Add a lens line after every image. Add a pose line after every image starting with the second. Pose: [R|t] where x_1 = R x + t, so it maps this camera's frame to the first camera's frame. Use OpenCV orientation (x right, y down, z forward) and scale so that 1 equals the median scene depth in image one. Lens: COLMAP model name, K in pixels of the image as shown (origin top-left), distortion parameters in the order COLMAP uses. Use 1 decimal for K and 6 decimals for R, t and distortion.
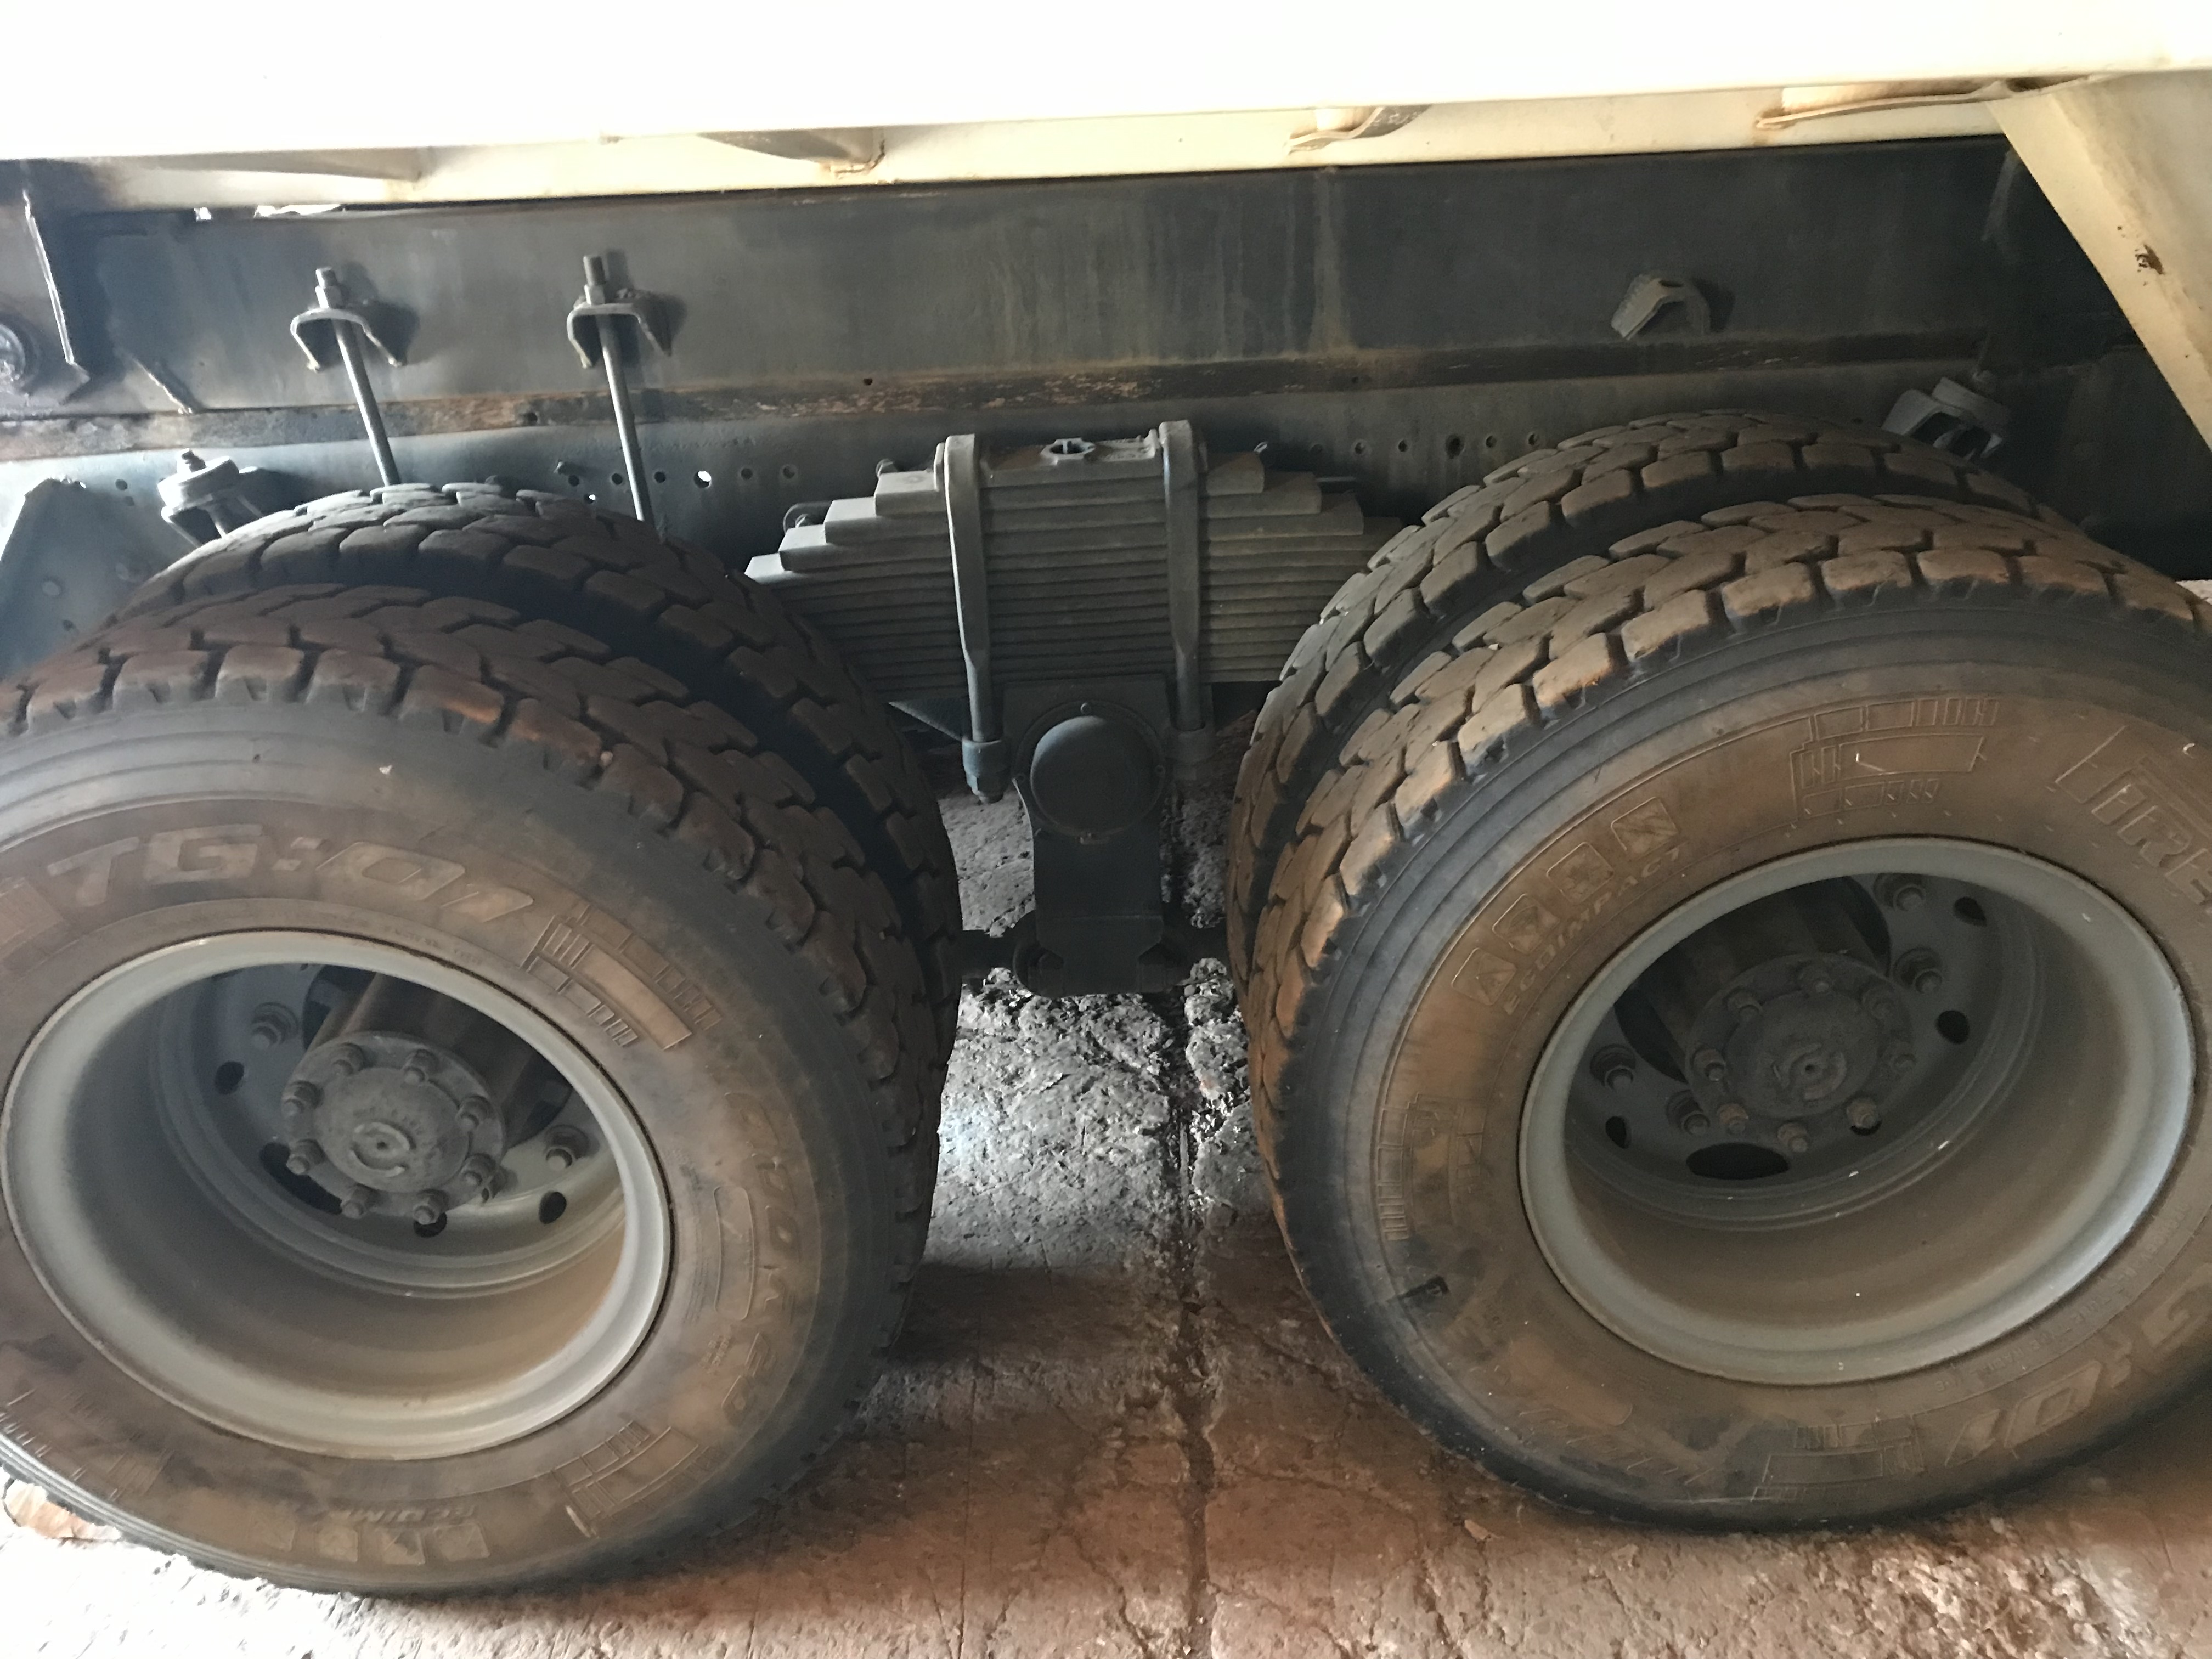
lens RADIAL K [[1807.8, 0, 1106.0], [0, 1807.8, 829.5], [0, 0, 1]] dist [0.004039, 0.005584]
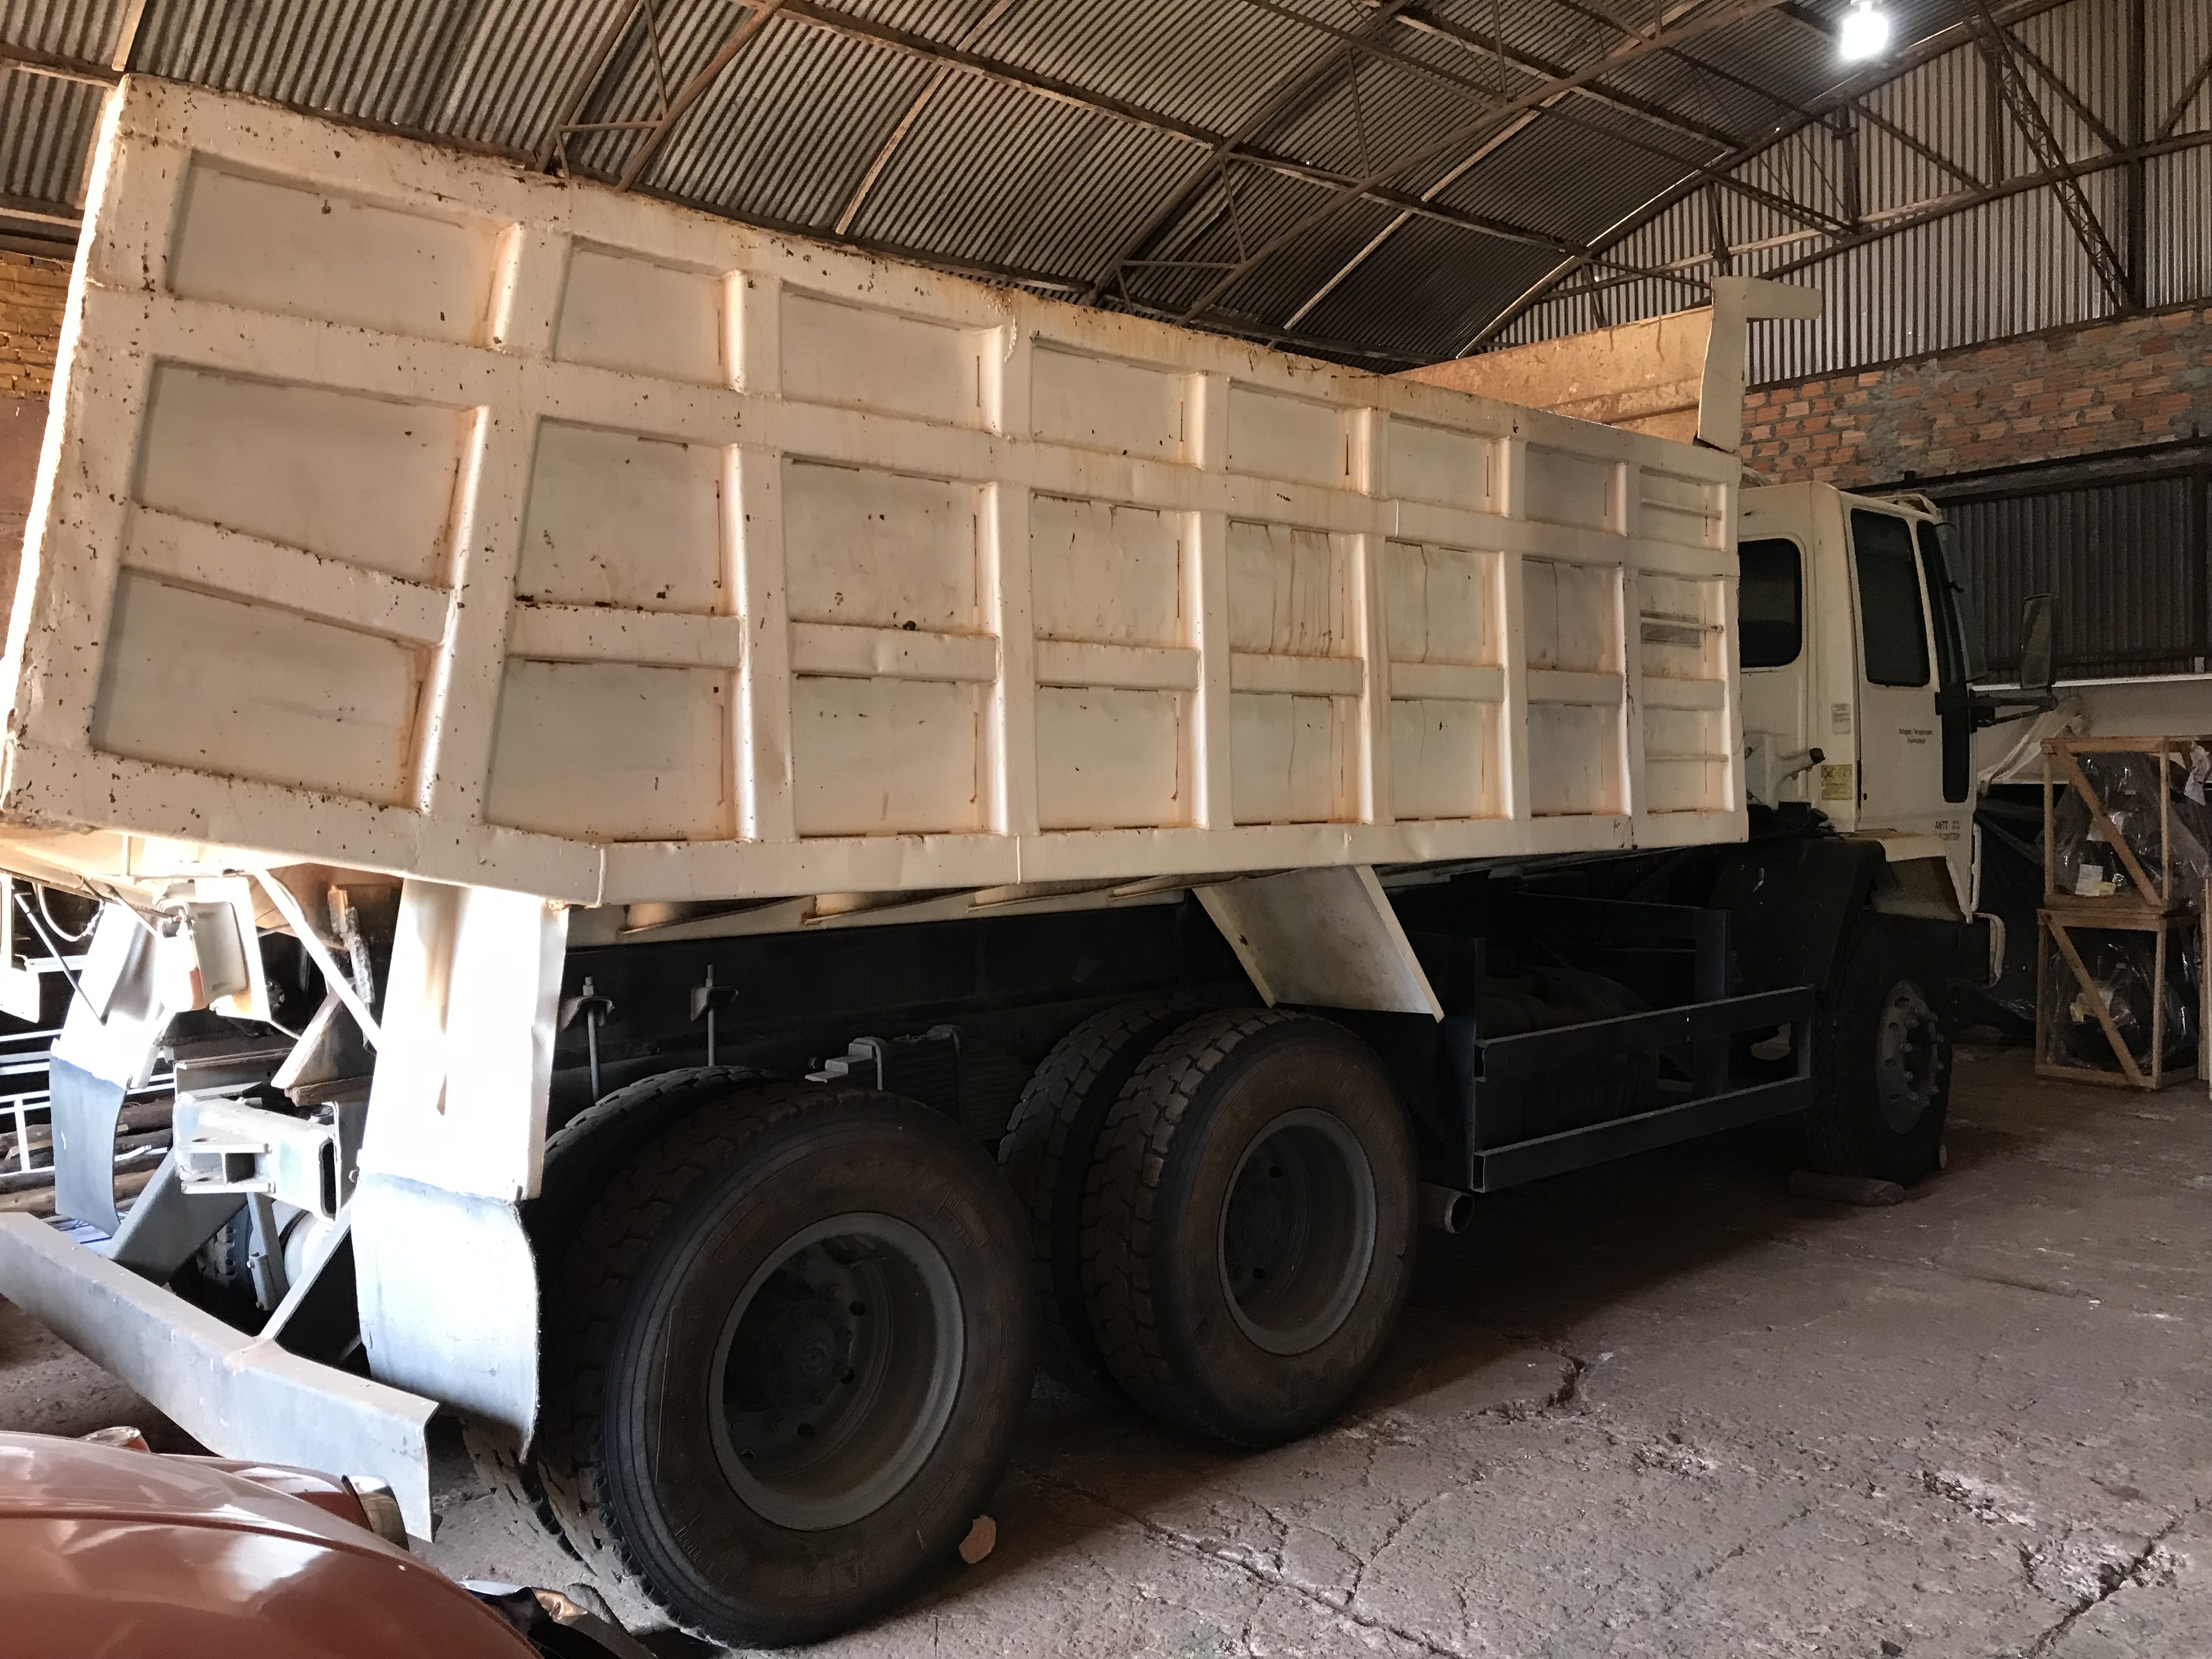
lens RADIAL K [[1807.8, 0, 1106.0], [0, 1807.8, 829.5], [0, 0, 1]] dist [0.004039, 0.005584]
pose [[0.725304, 0.017401, 0.688209, -1.532938], [0.292223, 0.897367, -0.330664, 0.401406], [-0.623330, 0.440943, 0.645778, -0.763068]]
